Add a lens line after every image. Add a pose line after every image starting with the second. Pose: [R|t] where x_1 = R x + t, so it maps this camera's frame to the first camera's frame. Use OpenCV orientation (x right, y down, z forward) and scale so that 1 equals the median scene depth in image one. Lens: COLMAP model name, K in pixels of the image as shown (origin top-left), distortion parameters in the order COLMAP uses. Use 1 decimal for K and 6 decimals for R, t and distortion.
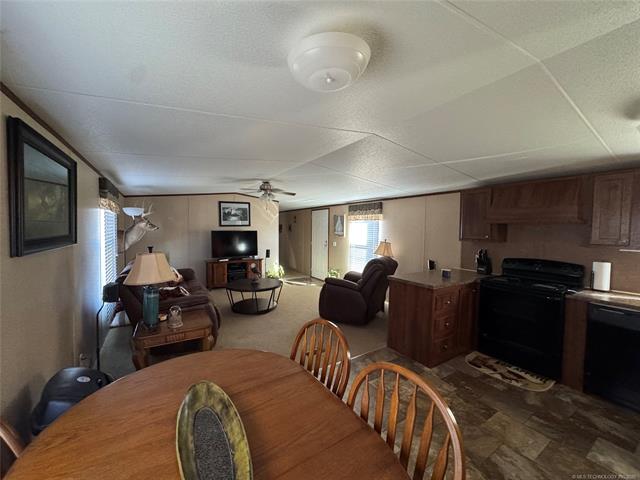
lens RADIAL K [[255.6, 0, 318.9], [0, 255.6, 238.4], [0, 0, 1]] dist [-0.002826, 0.000068]
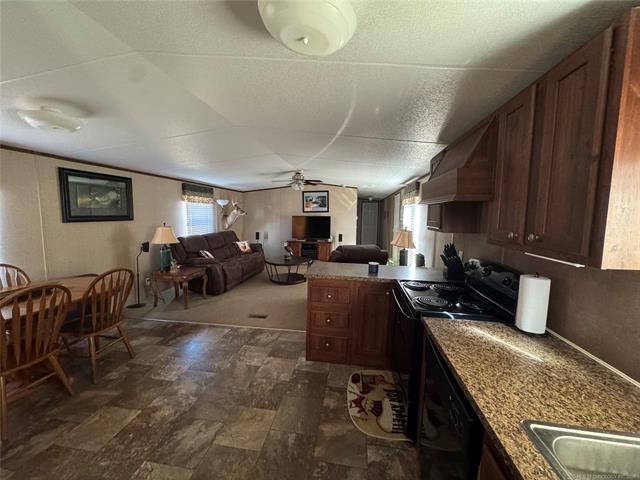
lens RADIAL K [[255.6, 0, 318.9], [0, 255.6, 238.4], [0, 0, 1]] dist [-0.002826, 0.000068]
pose [[0.756623, 0.062193, -0.650887, 0.649805], [-0.030679, 0.997746, 0.059673, 0.001149], [0.653132, -0.025182, 0.756826, 0.199461]]
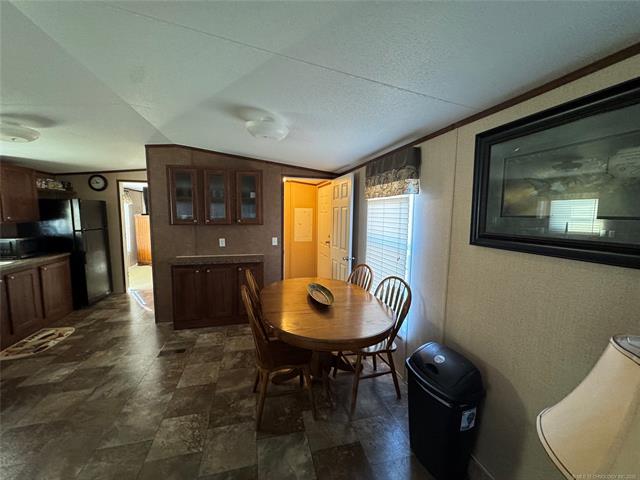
lens RADIAL K [[255.6, 0, 318.9], [0, 255.6, 238.4], [0, 0, 1]] dist [-0.002826, 0.000068]
pose [[-0.952283, -0.054606, 0.300292, -0.226686], [-0.013305, 0.990357, 0.137897, -0.032483], [-0.304926, 0.127322, -0.943827, 0.664288]]
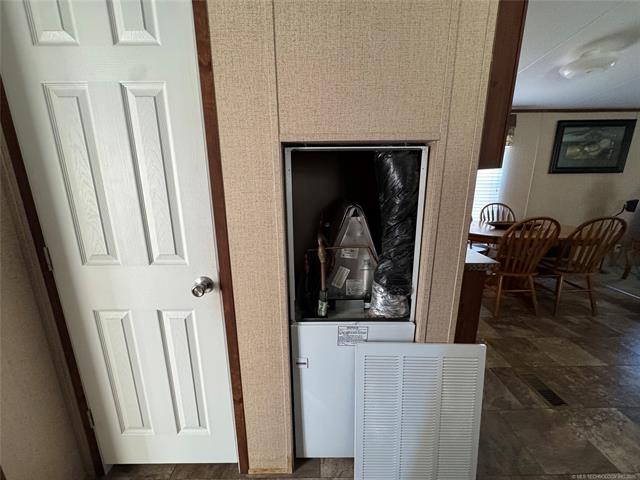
lens RADIAL K [[255.6, 0, 318.9], [0, 255.6, 238.4], [0, 0, 1]] dist [-0.002826, 0.000068]
pose [[-0.531807, 0.186877, -0.825989, 0.702835], [-0.031872, 0.970241, 0.240033, 0.047669], [0.846266, 0.153977, -0.510025, 0.108808]]
